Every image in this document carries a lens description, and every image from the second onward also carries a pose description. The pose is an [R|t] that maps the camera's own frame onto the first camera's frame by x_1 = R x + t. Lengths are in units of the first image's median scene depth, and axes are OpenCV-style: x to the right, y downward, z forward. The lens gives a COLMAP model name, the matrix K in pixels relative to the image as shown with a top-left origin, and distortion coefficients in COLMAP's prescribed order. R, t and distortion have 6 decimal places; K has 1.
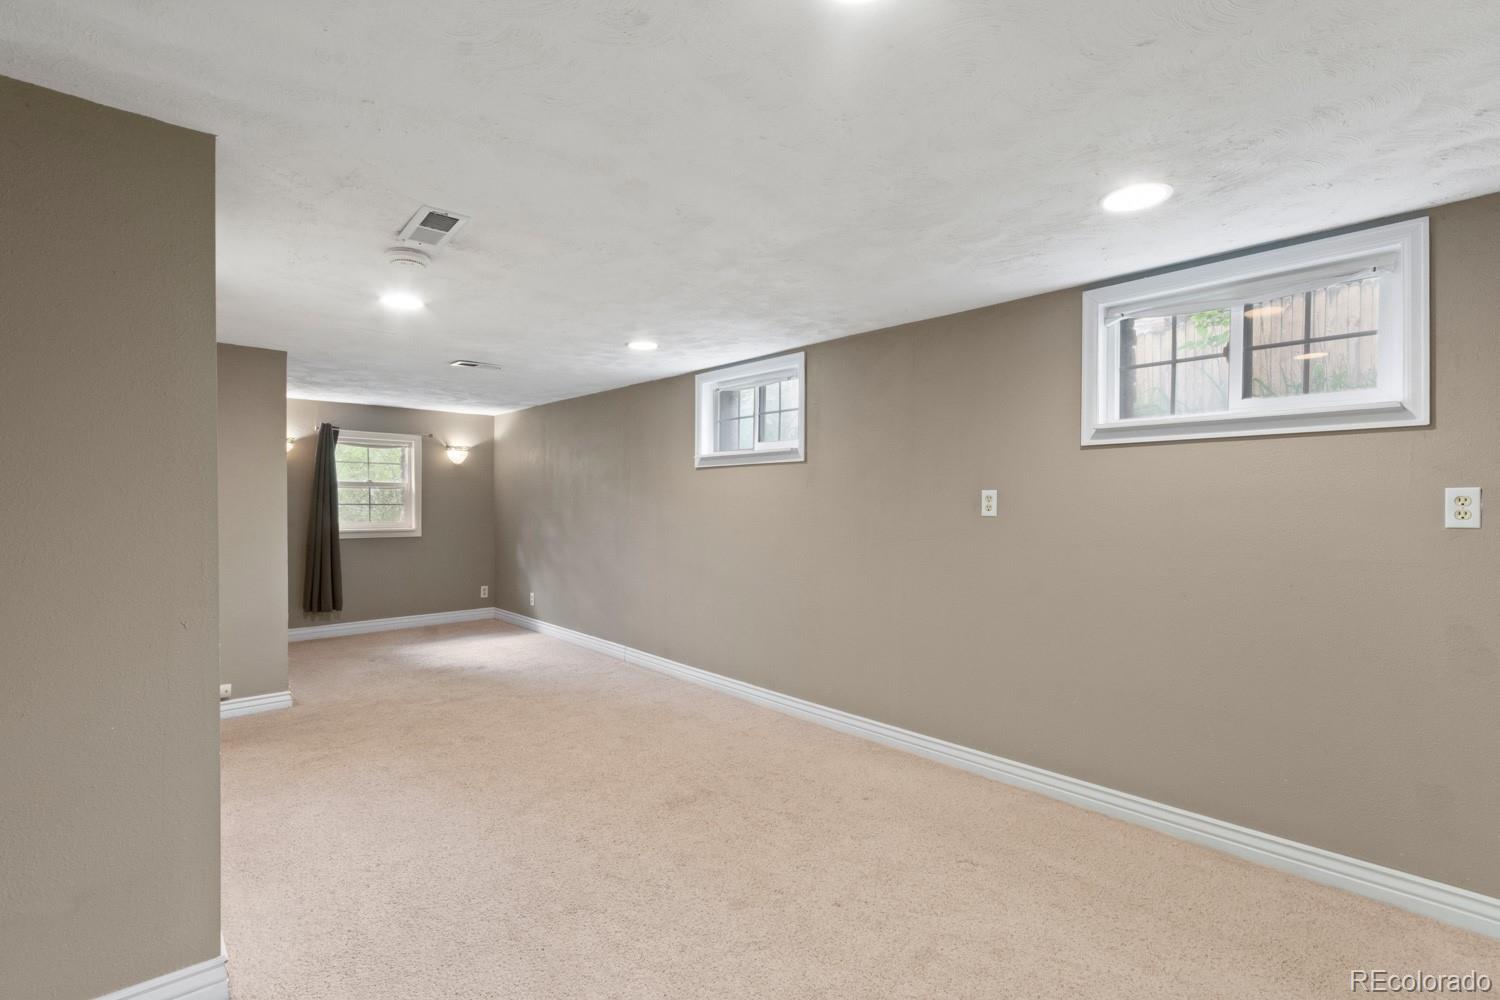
lens RADIAL K [[673.0, 0, 746.6], [0, 673.0, 503.7], [0, 0, 1]] dist [0.003814, 0.000788]
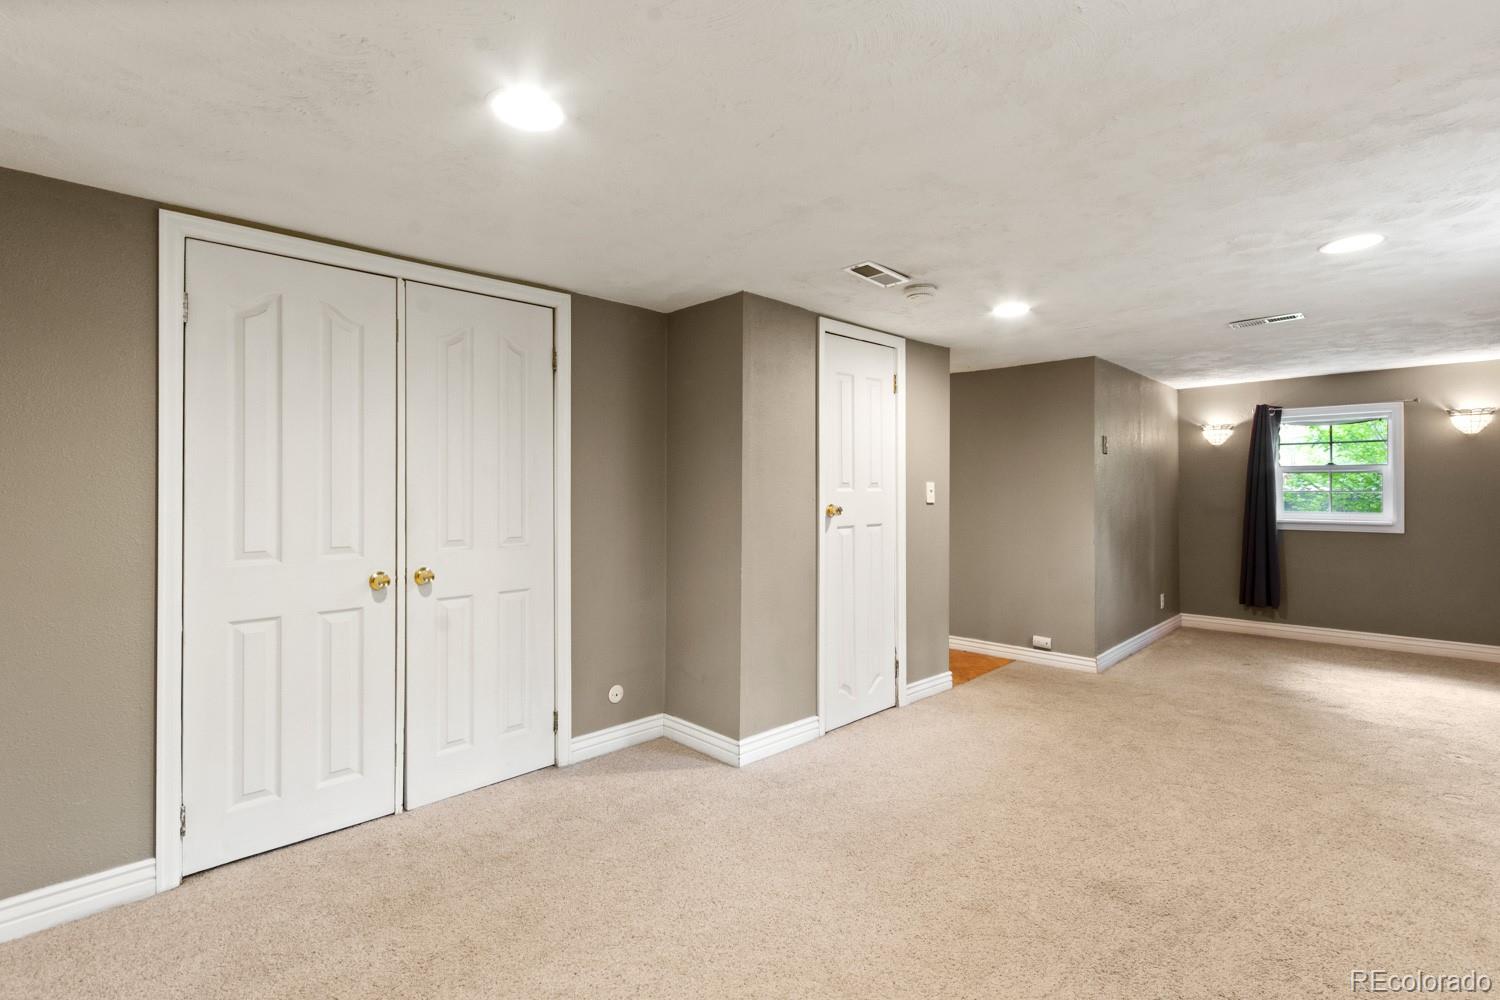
lens RADIAL K [[673.0, 0, 745.0], [0, 673.0, 486.3], [0, 0, 1]] dist [0.003814, 0.000788]
pose [[0.059549, -0.007706, -0.998196, 0.256846], [0.003200, 0.999967, -0.007529, -0.001781], [0.998220, -0.002745, 0.059571, 0.223550]]
